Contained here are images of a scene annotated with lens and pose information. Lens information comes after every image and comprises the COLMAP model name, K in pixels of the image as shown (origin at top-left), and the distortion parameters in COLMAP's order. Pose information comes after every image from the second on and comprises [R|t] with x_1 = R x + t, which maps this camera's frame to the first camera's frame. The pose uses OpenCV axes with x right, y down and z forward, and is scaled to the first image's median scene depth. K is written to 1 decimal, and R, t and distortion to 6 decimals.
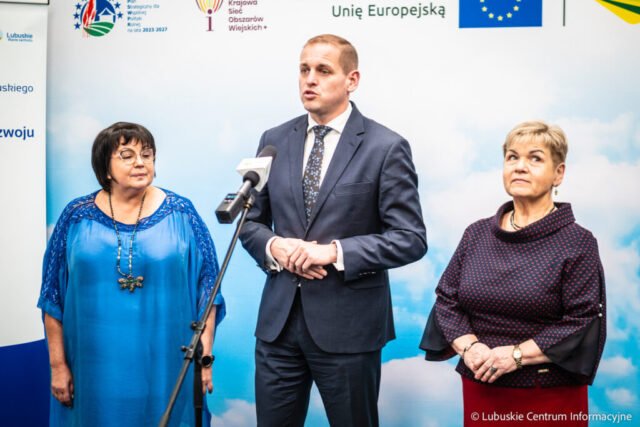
lens RADIAL K [[1654.0, 0, 320.0], [0, 1654.0, 213.5], [0, 0, 1]] dist [-0.117709, -9.273706]
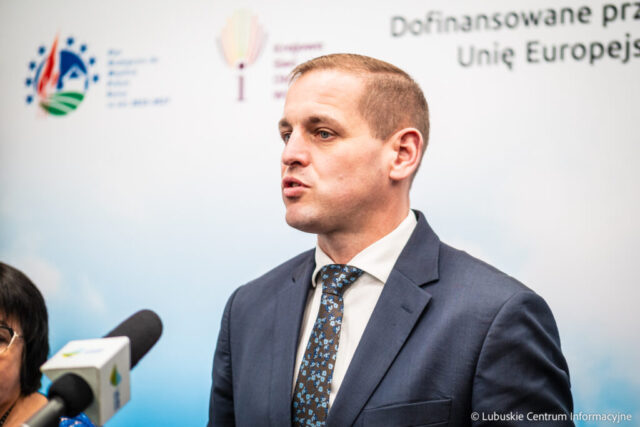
lens RADIAL K [[1711.3, 0, 320.0], [0, 1711.3, 213.5], [0, 0, 1]] dist [-0.113402, 7.590079]
pose [[0.984809, -0.012362, -0.173199, 0.071918], [-0.004156, 0.995499, -0.094683, -0.024093], [0.173590, 0.093965, 0.980325, 0.557081]]
